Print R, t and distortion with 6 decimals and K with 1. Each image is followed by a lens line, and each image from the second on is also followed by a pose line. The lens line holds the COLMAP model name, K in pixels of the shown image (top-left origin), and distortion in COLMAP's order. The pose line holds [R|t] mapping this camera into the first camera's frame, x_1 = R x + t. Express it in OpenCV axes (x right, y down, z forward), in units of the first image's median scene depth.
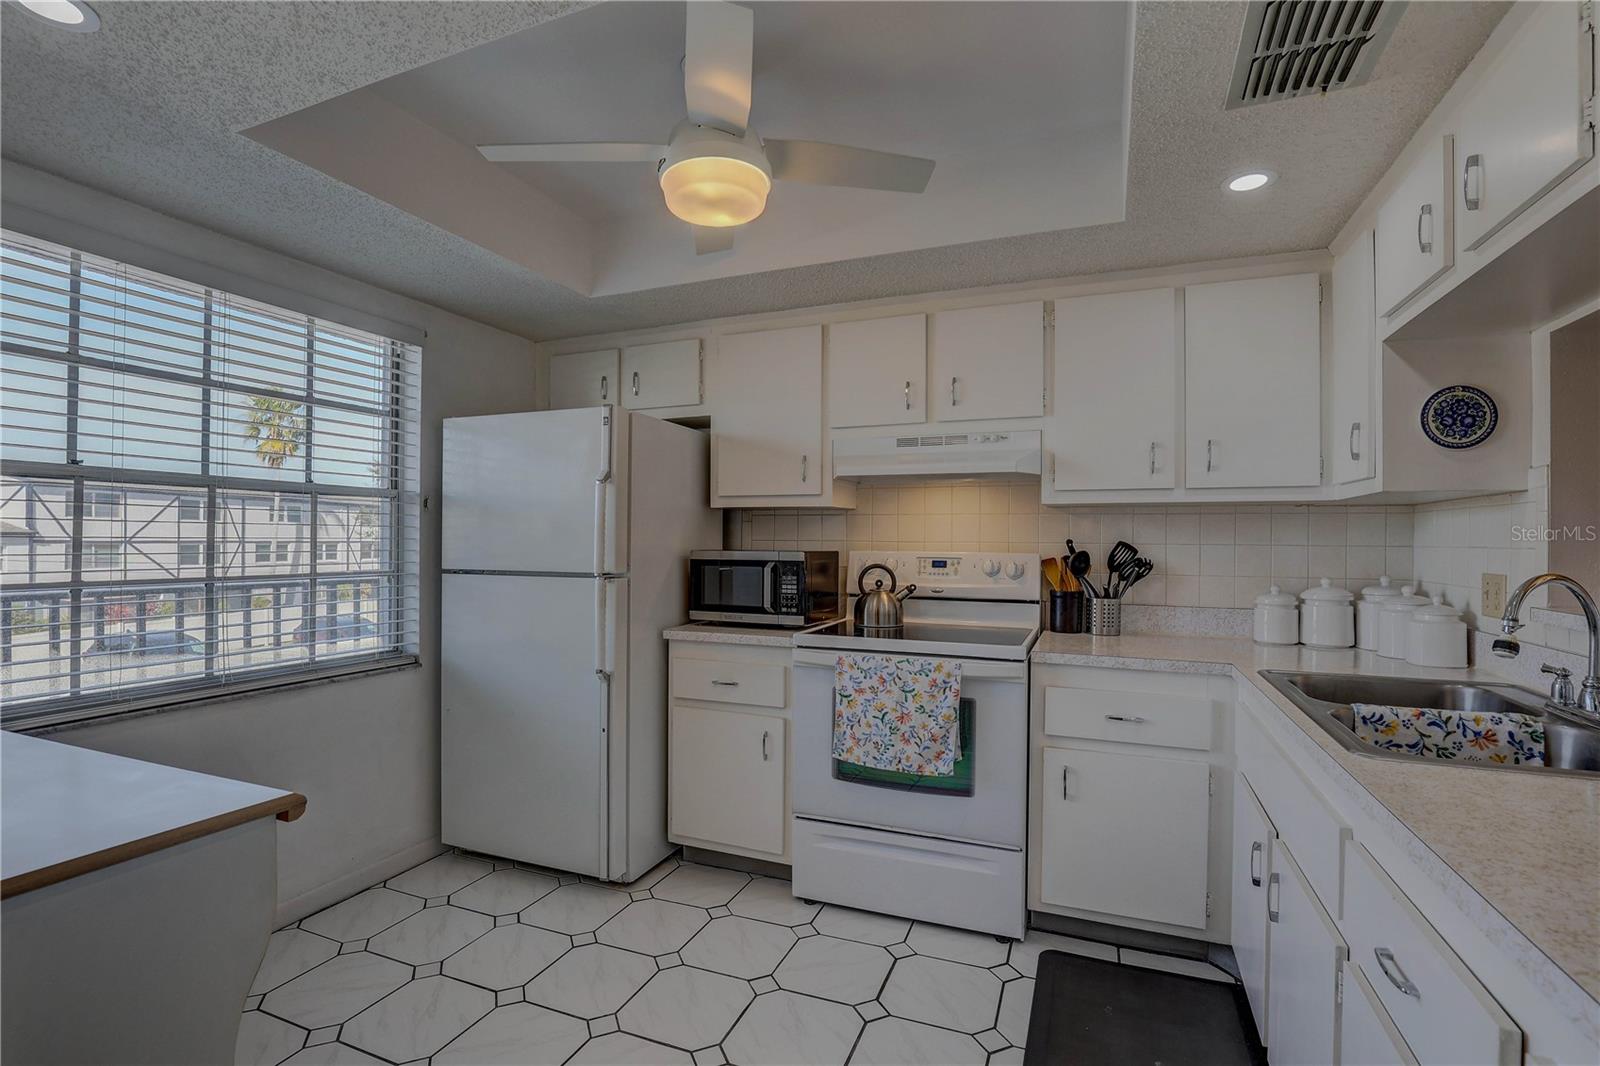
lens RADIAL K [[733.5, 0, 803.0], [0, 733.5, 537.4], [0, 0, 1]] dist [-0.036900, 0.005670]
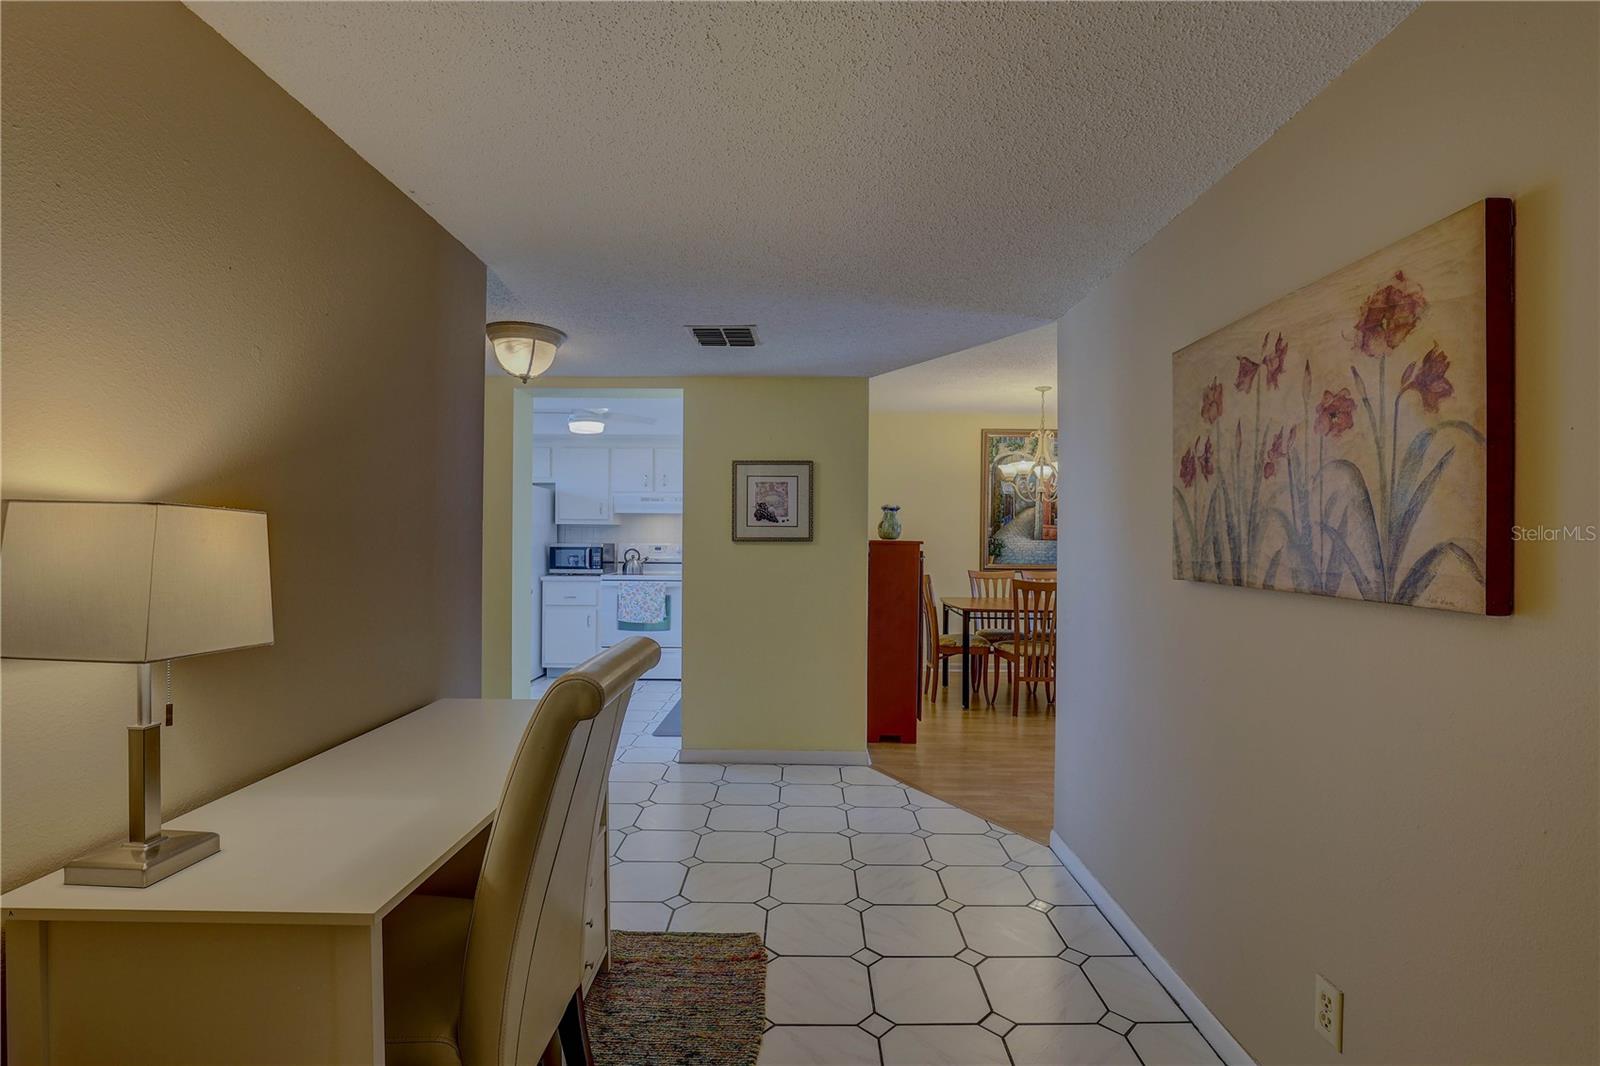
lens RADIAL K [[733.5, 0, 802.3], [0, 733.5, 537.8], [0, 0, 1]] dist [-0.036900, 0.005670]
pose [[0.926592, 0.004145, 0.376046, -0.337018], [-0.004272, 0.999991, -0.000497, -0.001447], [-0.376045, -0.001146, 0.926601, -1.704150]]
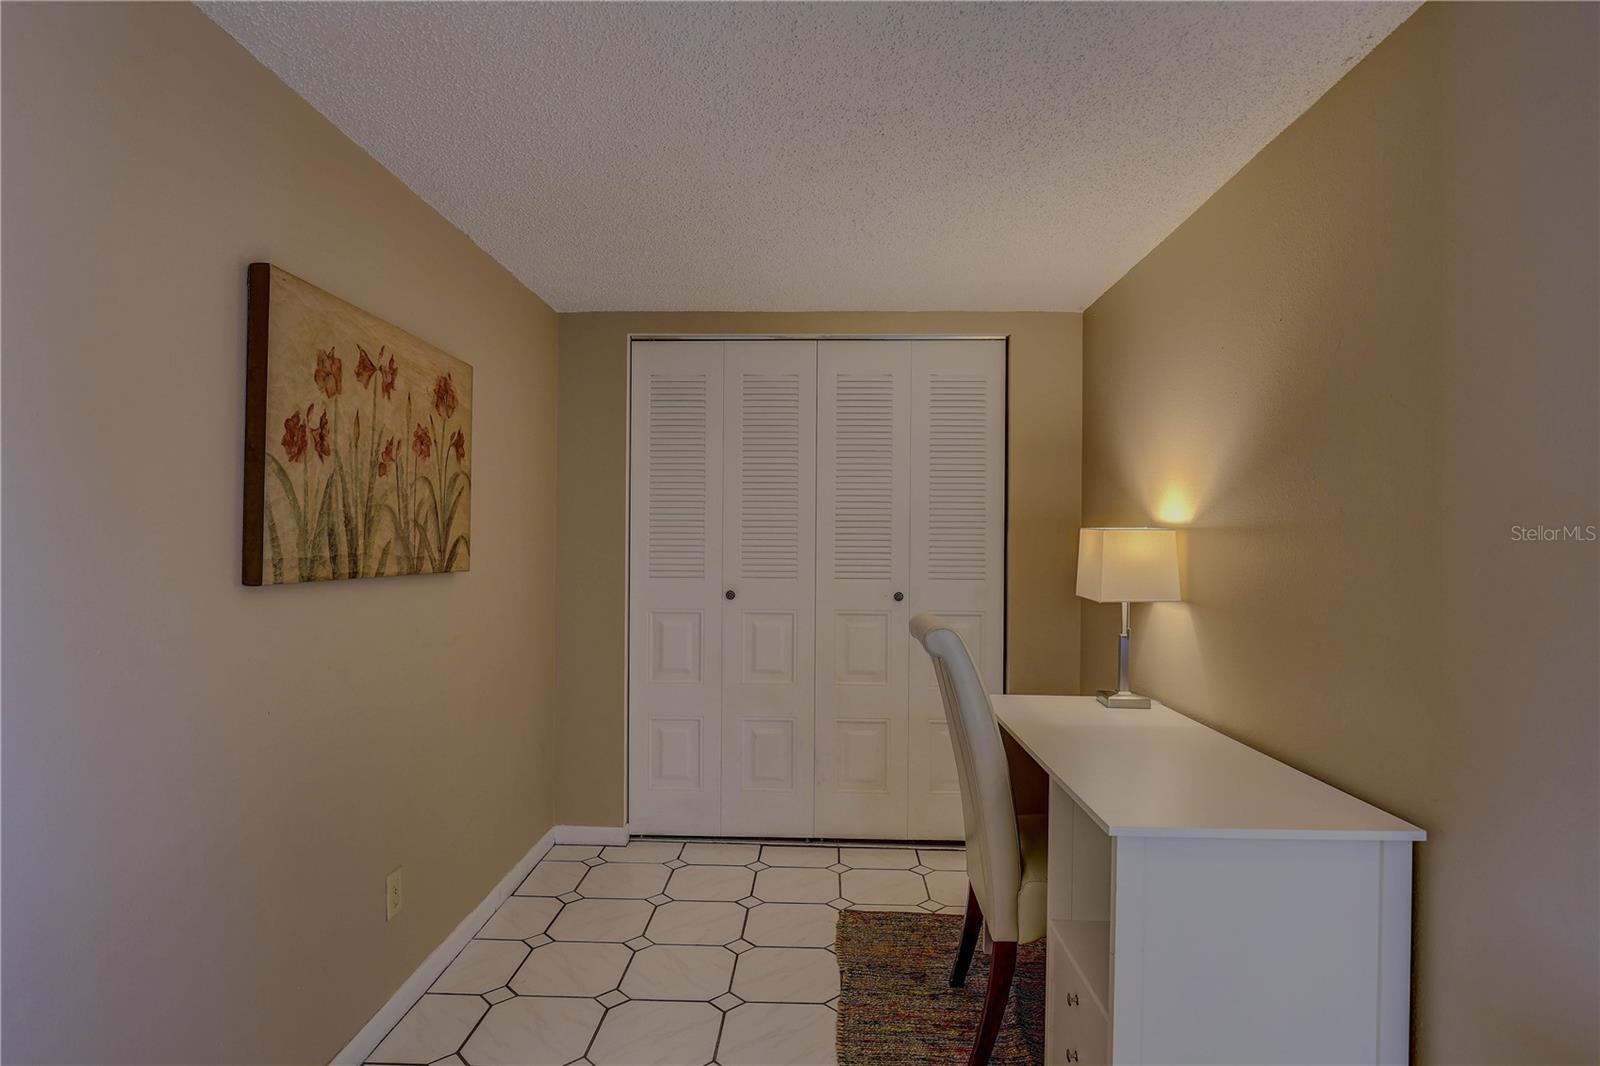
lens RADIAL K [[849.9, 0, 793.8], [0, 849.9, 539.0], [0, 0, 1]] dist [-0.016264, 0.000766]
pose [[-0.938955, -0.016022, -0.343667, 0.194359], [-0.015278, 0.999871, -0.004874, 0.002952], [0.343701, 0.000674, -0.939079, -0.333963]]
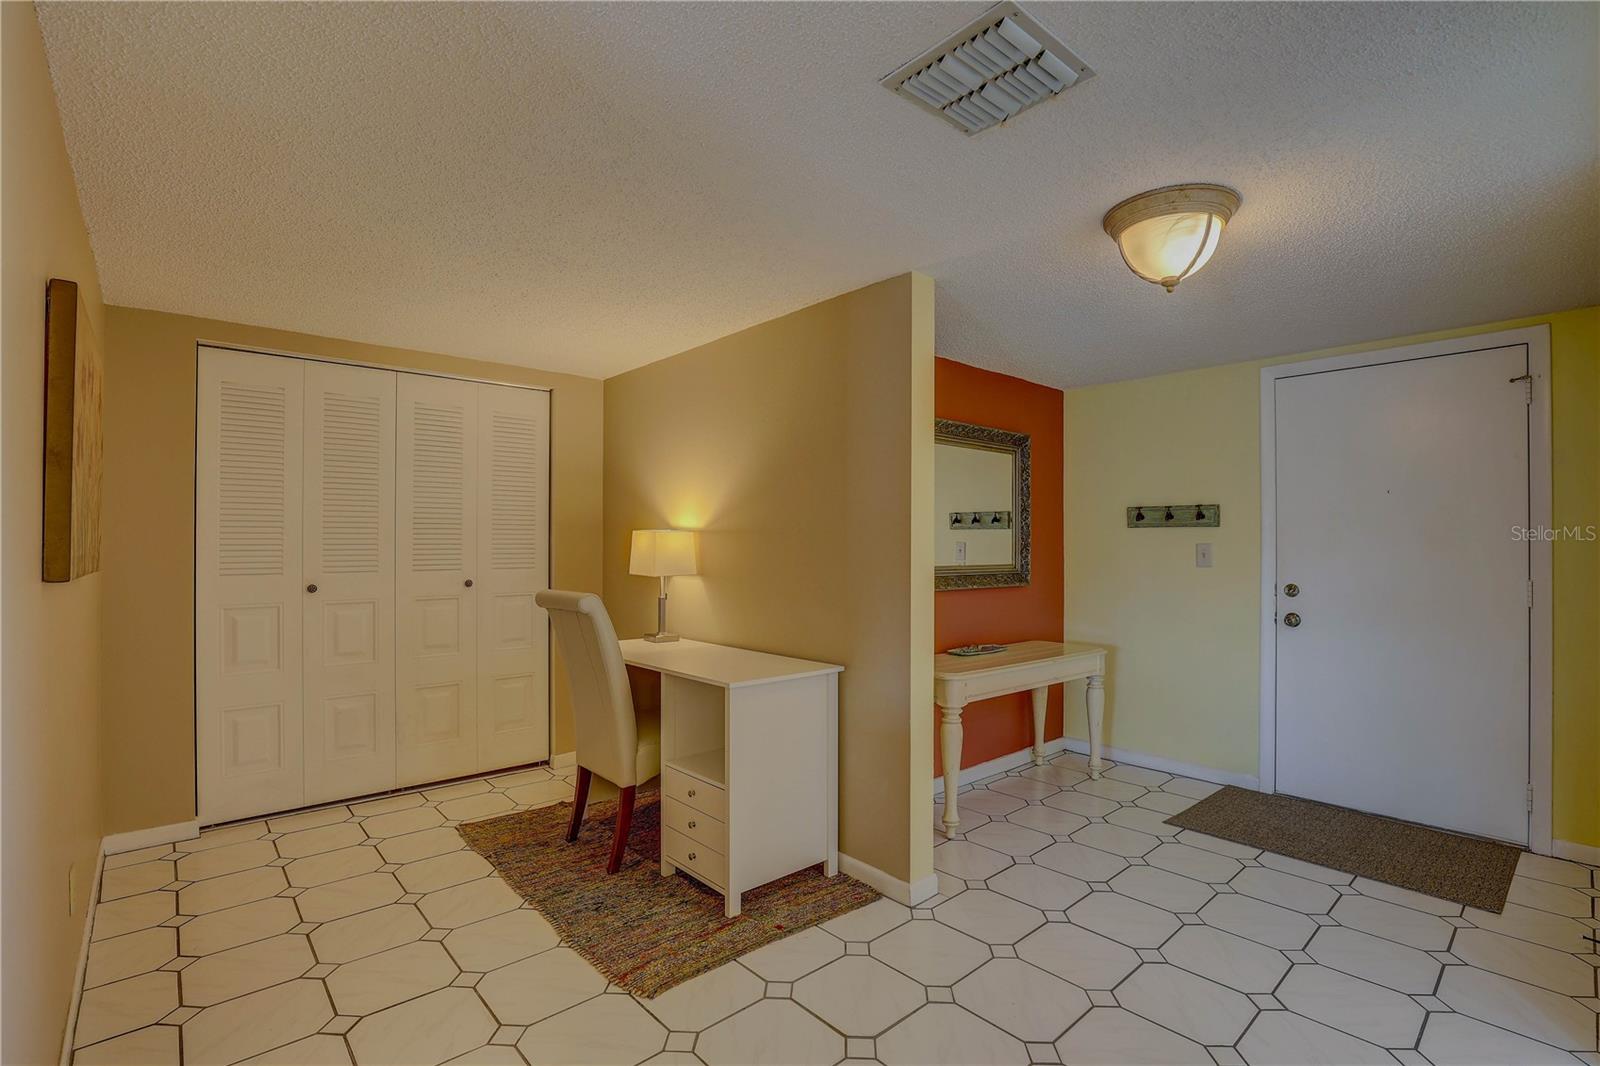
lens RADIAL K [[733.5, 0, 811.3], [0, 733.5, 535.7], [0, 0, 1]] dist [-0.036900, 0.005670]
pose [[-0.440693, -0.016594, -0.897505, 0.662801], [-0.003784, 0.999855, -0.016628, 0.012590], [0.897650, -0.003932, -0.440691, -0.267826]]
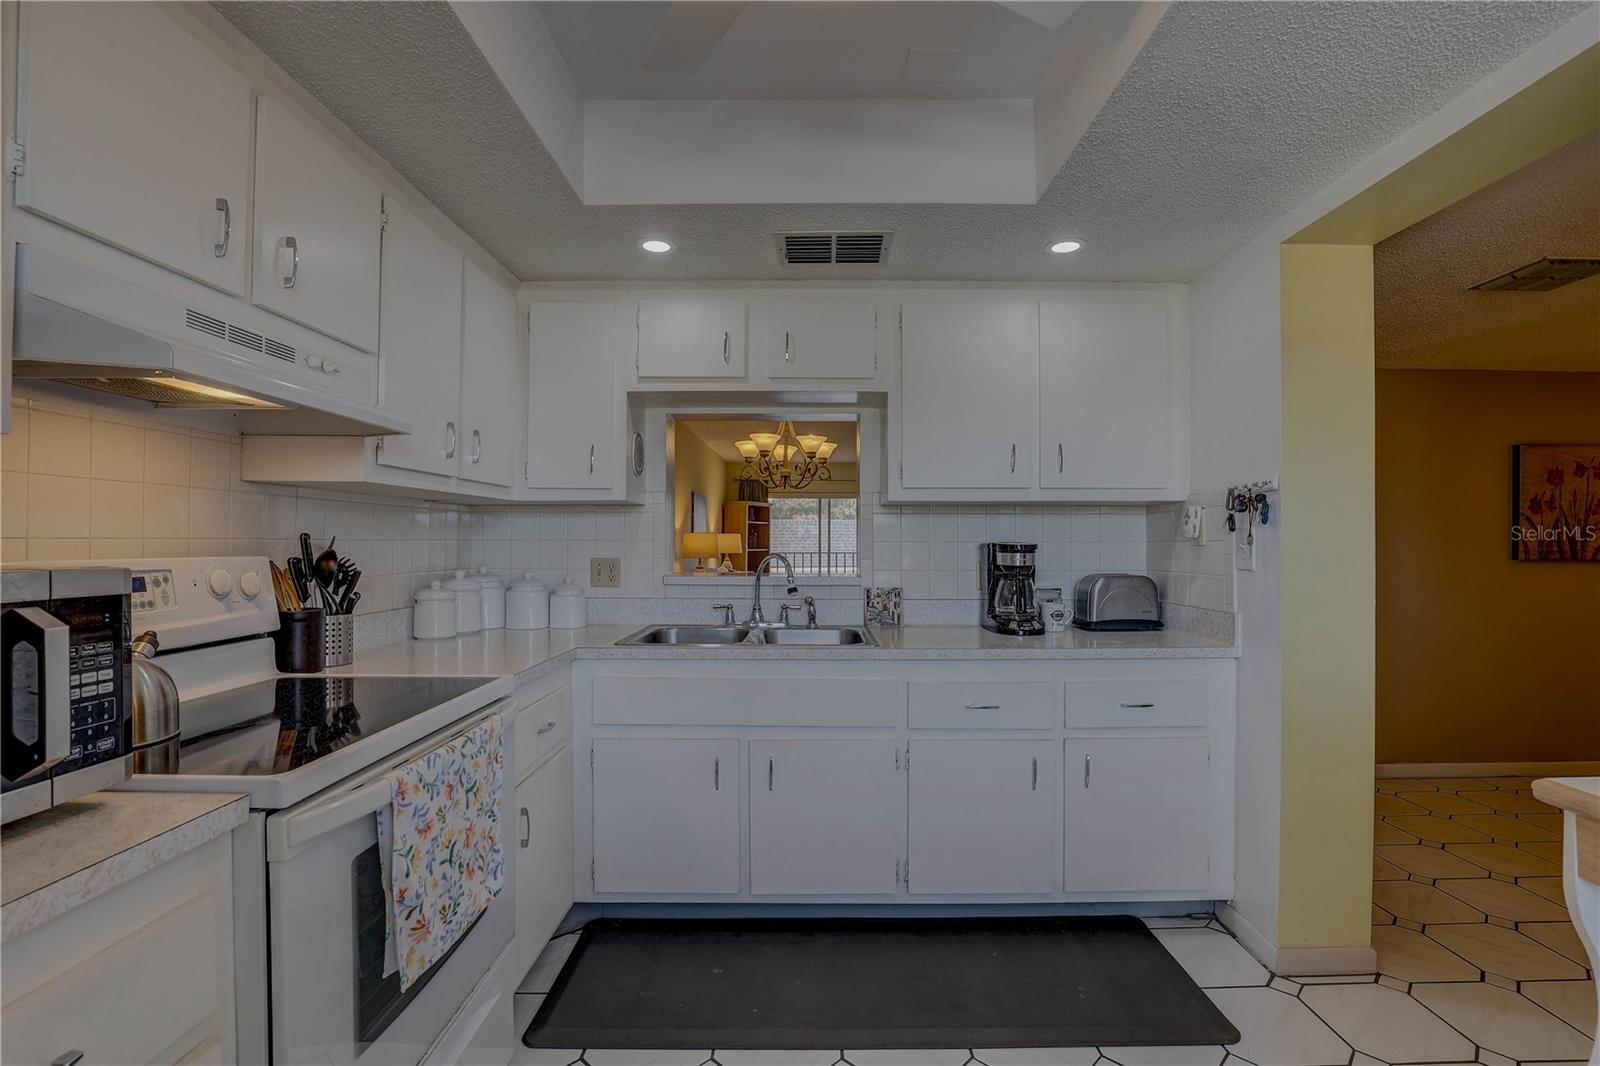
lens RADIAL K [[733.5, 0, 814.6], [0, 733.5, 538.4], [0, 0, 1]] dist [-0.036900, 0.005670]
pose [[-0.386153, -0.002931, 0.922430, -0.482811], [-0.006646, 0.999978, 0.000395, 0.004268], [-0.922411, -0.005978, -0.386163, 0.925029]]
